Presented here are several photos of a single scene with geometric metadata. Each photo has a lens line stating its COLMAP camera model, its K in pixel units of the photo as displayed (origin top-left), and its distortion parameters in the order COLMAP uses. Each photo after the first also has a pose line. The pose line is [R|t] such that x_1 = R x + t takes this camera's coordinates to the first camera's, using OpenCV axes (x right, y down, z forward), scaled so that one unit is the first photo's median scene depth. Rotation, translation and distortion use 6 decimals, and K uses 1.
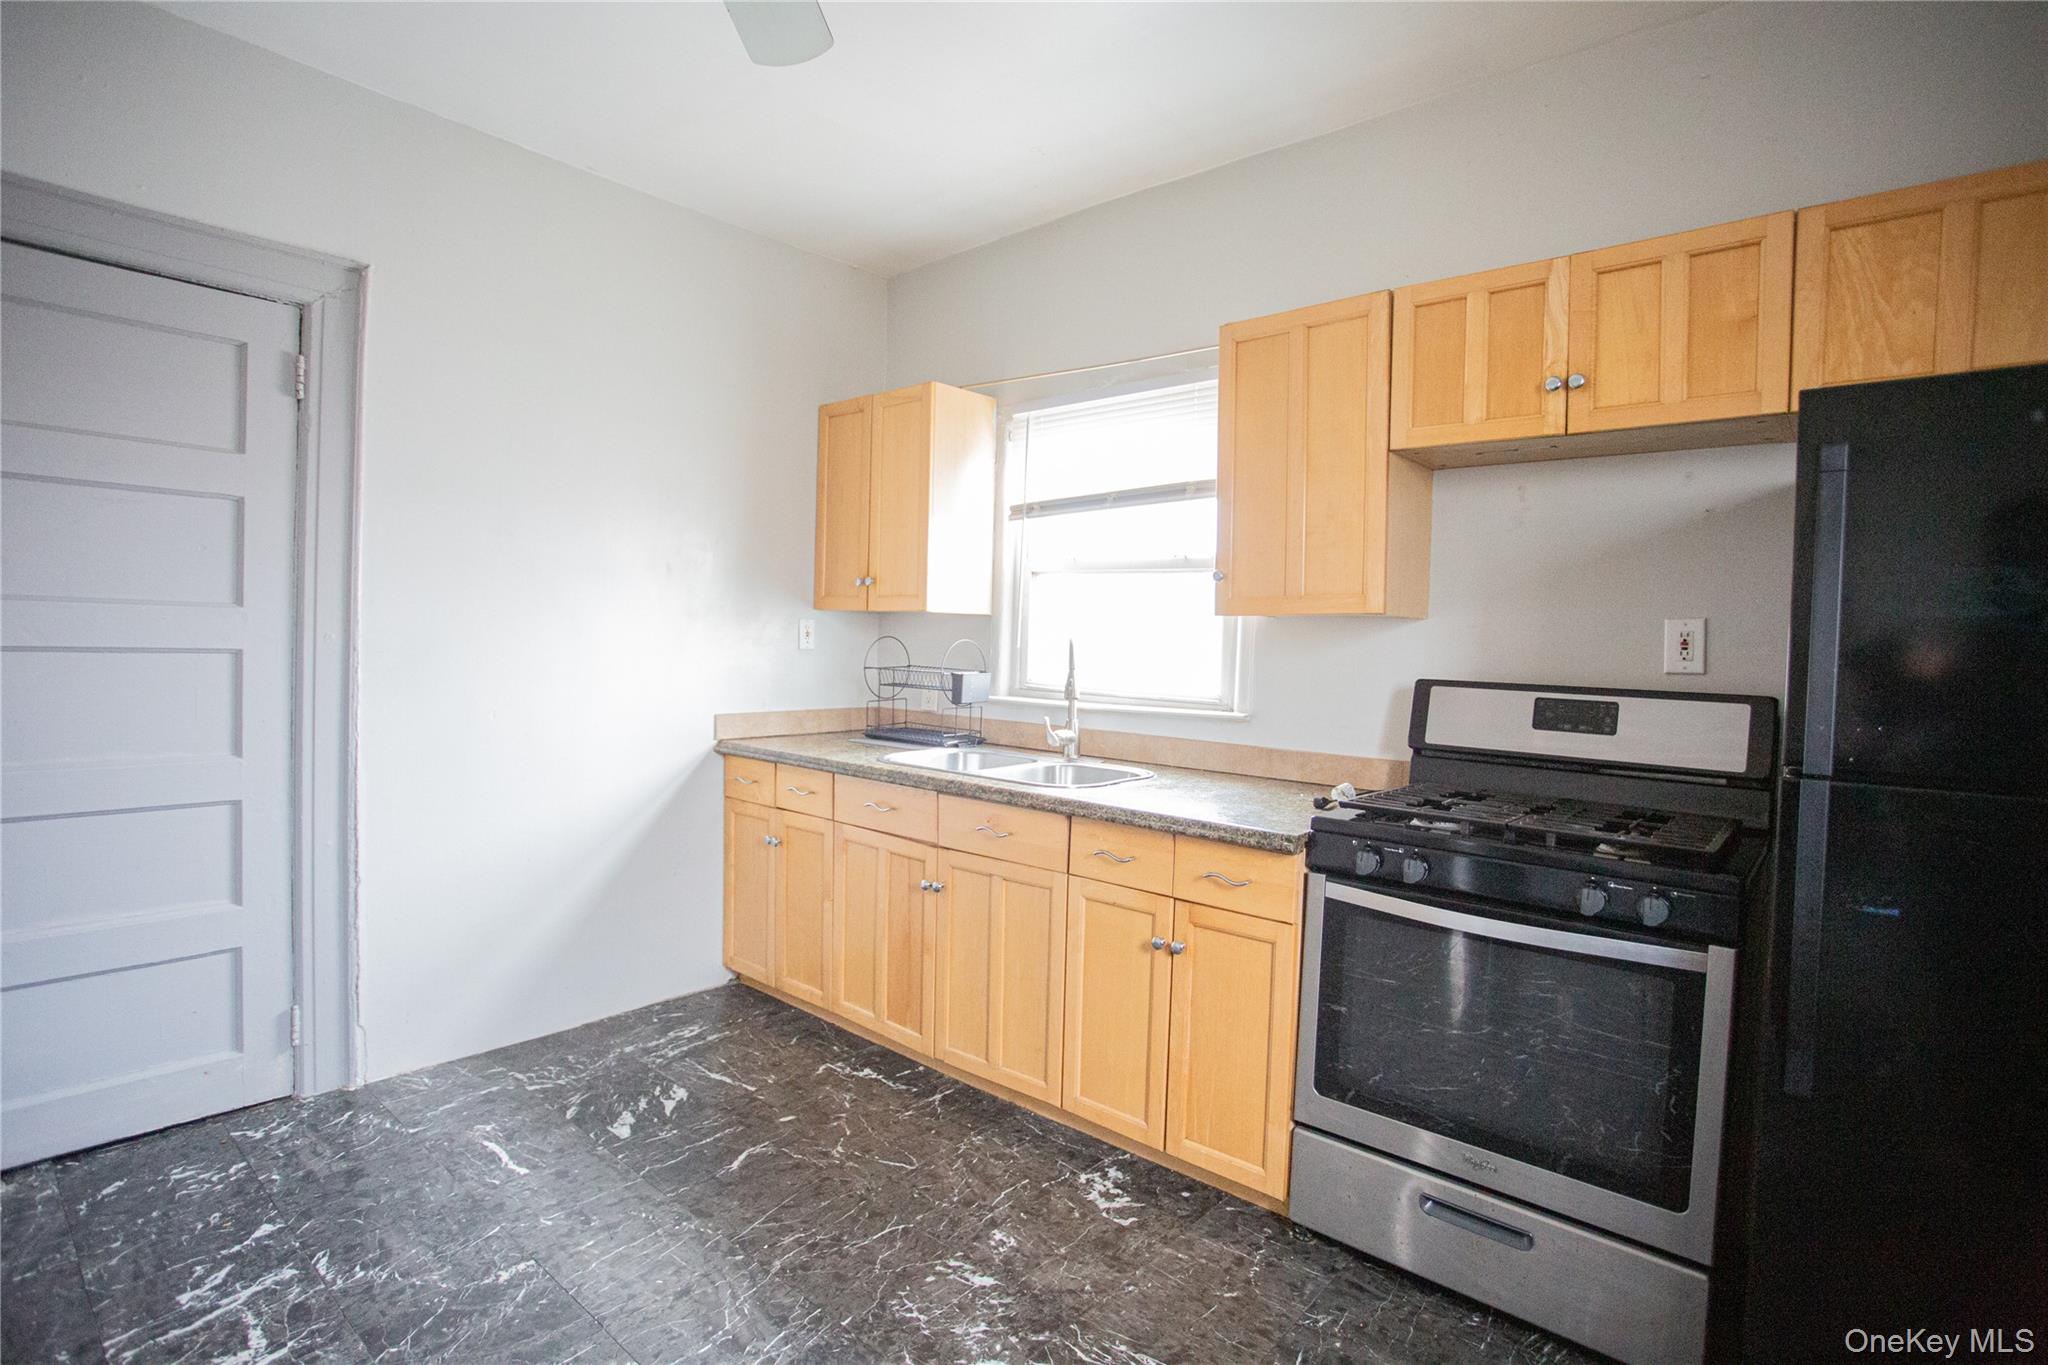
lens RADIAL K [[1002.2, 0, 1019.7], [0, 1002.2, 672.2], [0, 0, 1]] dist [-0.066764, 0.024658]
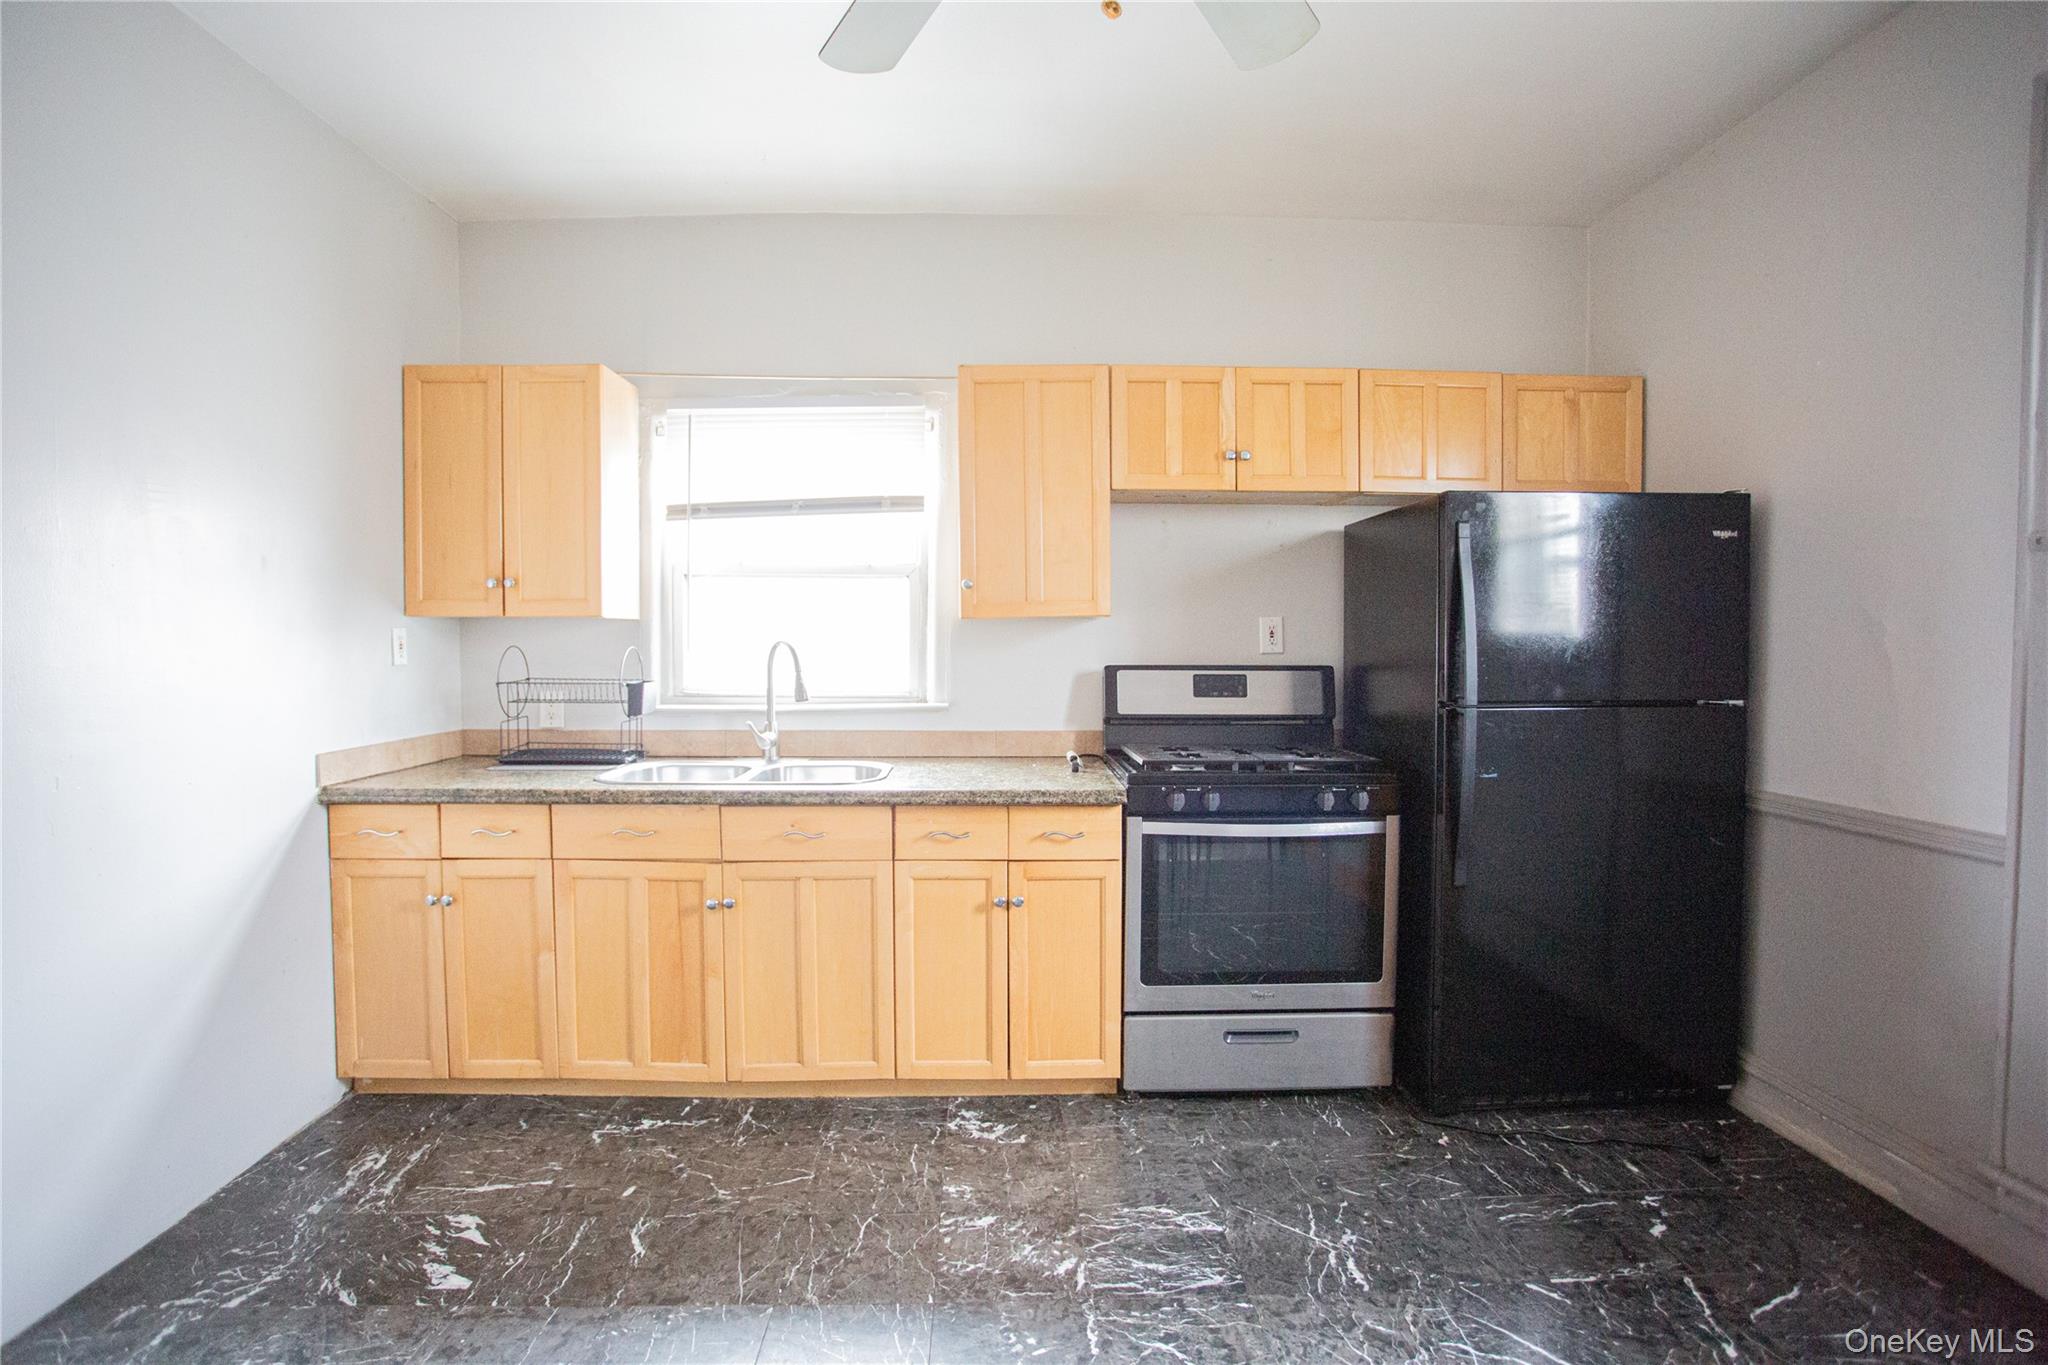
lens RADIAL K [[1002.2, 0, 1021.2], [0, 1002.2, 676.6], [0, 0, 1]] dist [-0.066764, 0.024658]
pose [[0.733482, -0.051357, 0.677766, -0.573188], [0.044162, 0.998635, 0.027878, -0.020015], [-0.678273, 0.009483, 0.734749, 0.114205]]
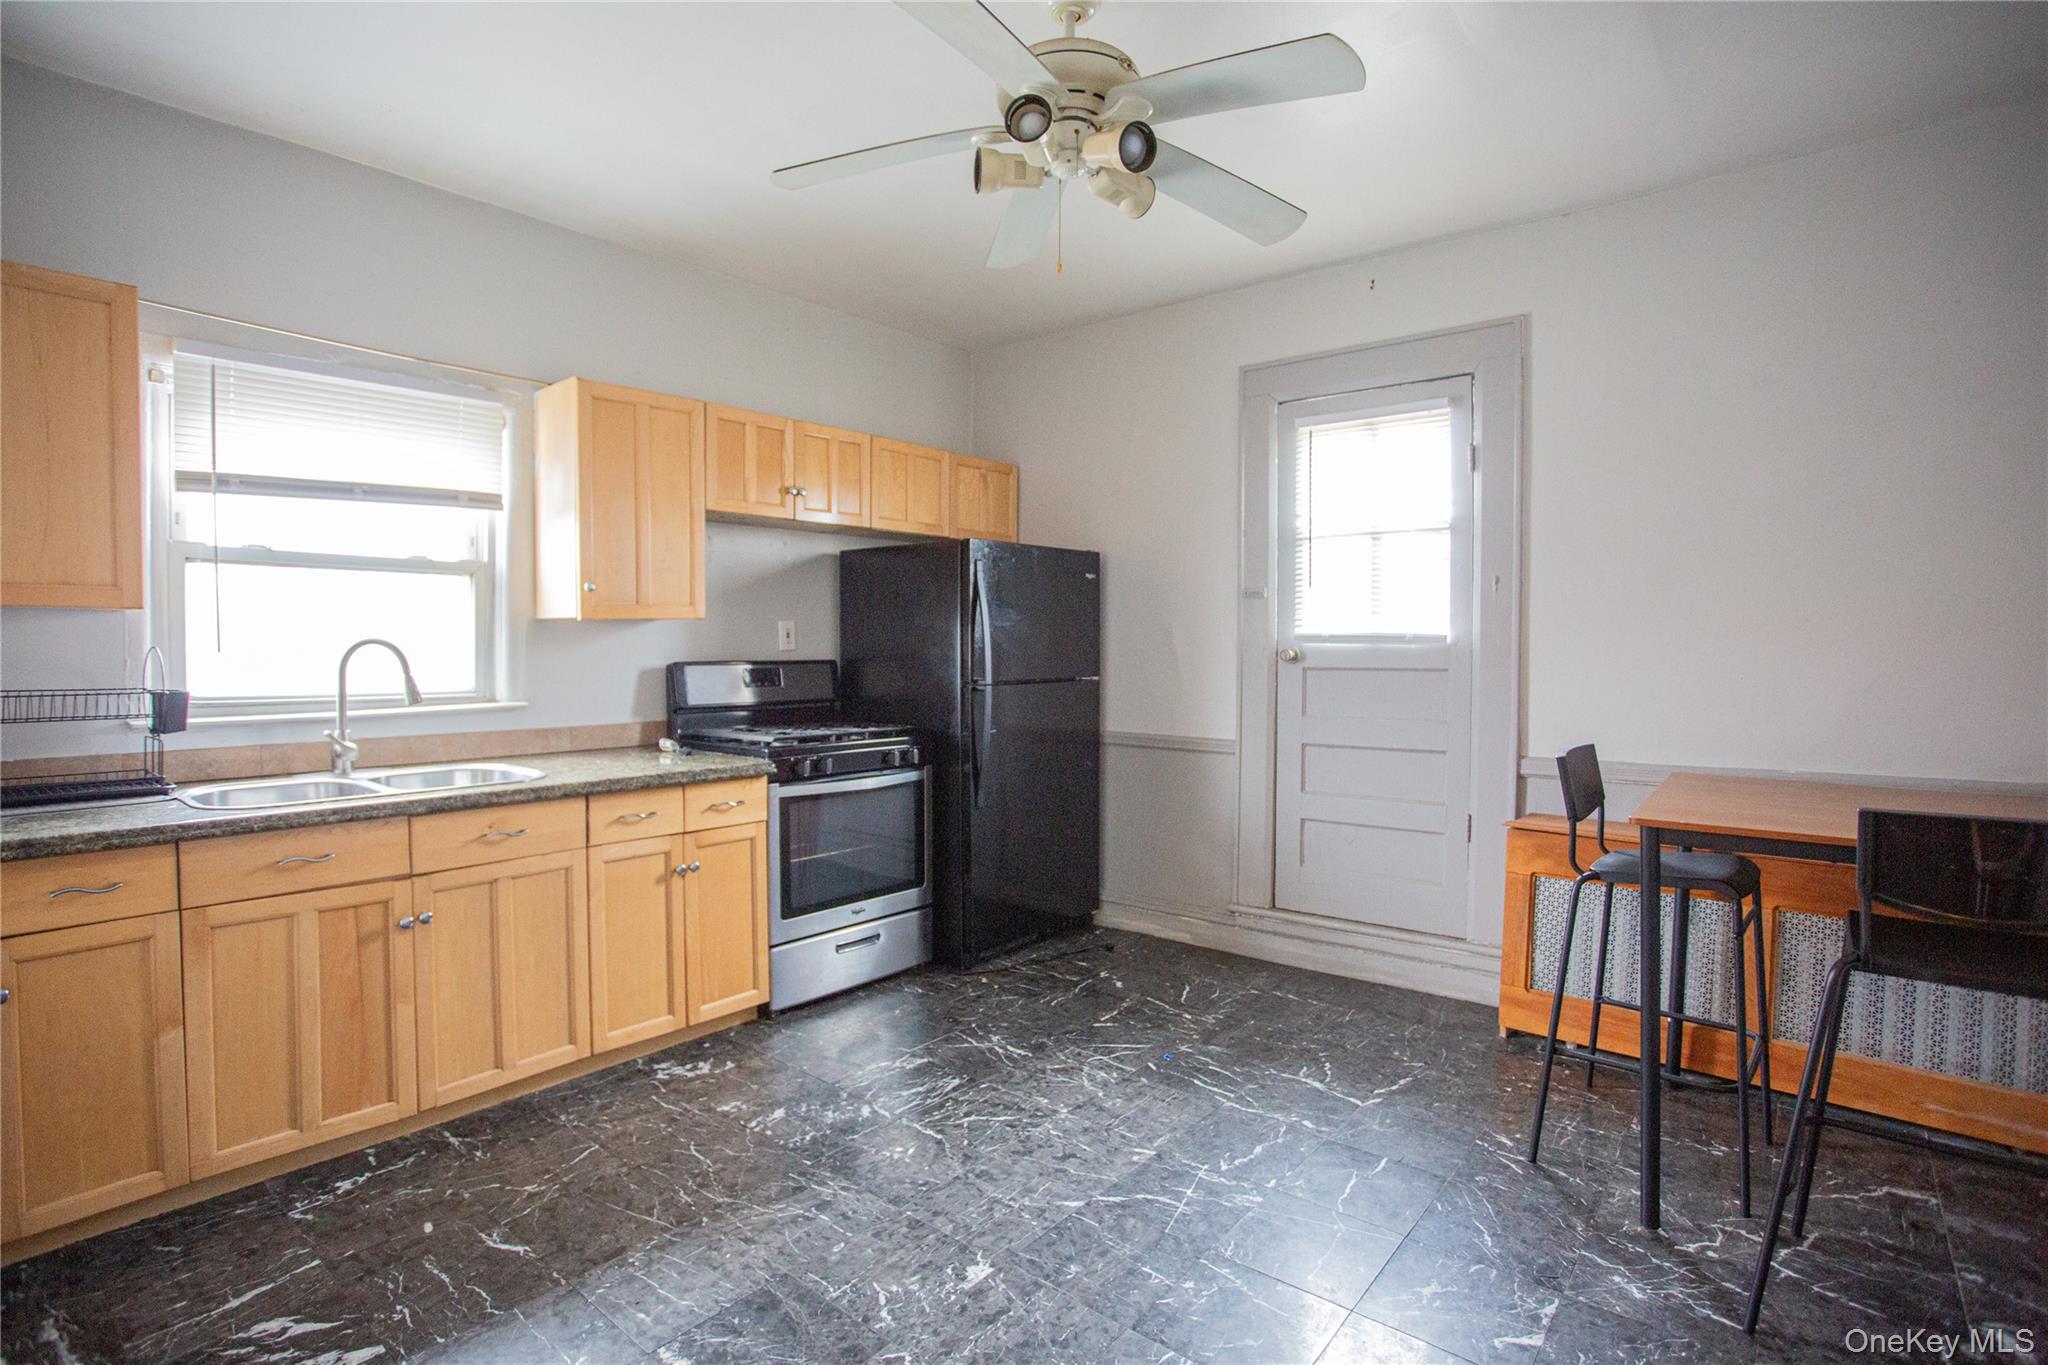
lens RADIAL K [[1002.2, 0, 1029.3], [0, 1002.2, 671.7], [0, 0, 1]] dist [-0.066764, 0.024658]
pose [[-0.025260, -0.058317, 0.997978, -1.080564], [0.031256, 0.997763, 0.059096, -0.049363], [-0.999192, 0.032685, -0.023380, 0.518666]]
